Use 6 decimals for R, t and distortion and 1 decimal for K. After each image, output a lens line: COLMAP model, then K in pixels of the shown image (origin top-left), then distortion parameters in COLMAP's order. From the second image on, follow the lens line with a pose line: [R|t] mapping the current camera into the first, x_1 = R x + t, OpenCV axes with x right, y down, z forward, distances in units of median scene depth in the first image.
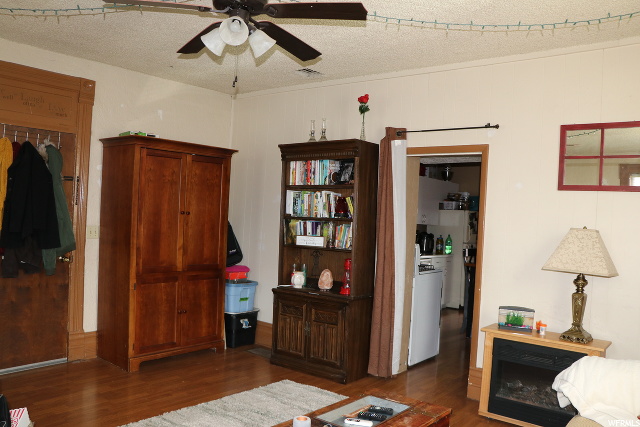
lens RADIAL K [[534.5, 0, 320.0], [0, 534.5, 213.5], [0, 0, 1]] dist [-0.078746, 0.001456]
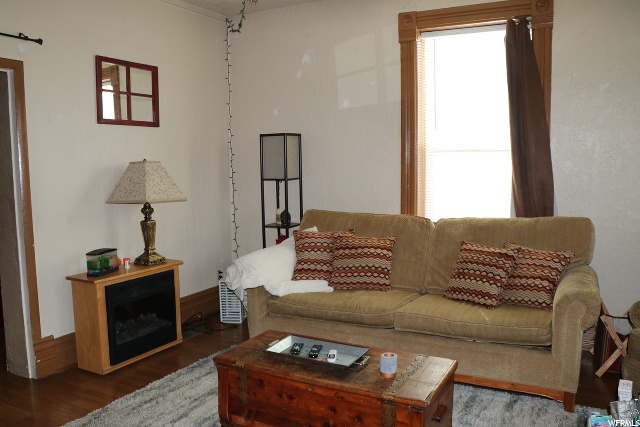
lens RADIAL K [[534.5, 0, 320.0], [0, 534.5, 213.5], [0, 0, 1]] dist [-0.078746, 0.001456]
pose [[-0.185068, -0.144300, 0.972074, -0.631130], [-0.000210, 0.989167, 0.146797, -0.023725], [-0.982726, 0.026963, -0.183093, 0.838138]]
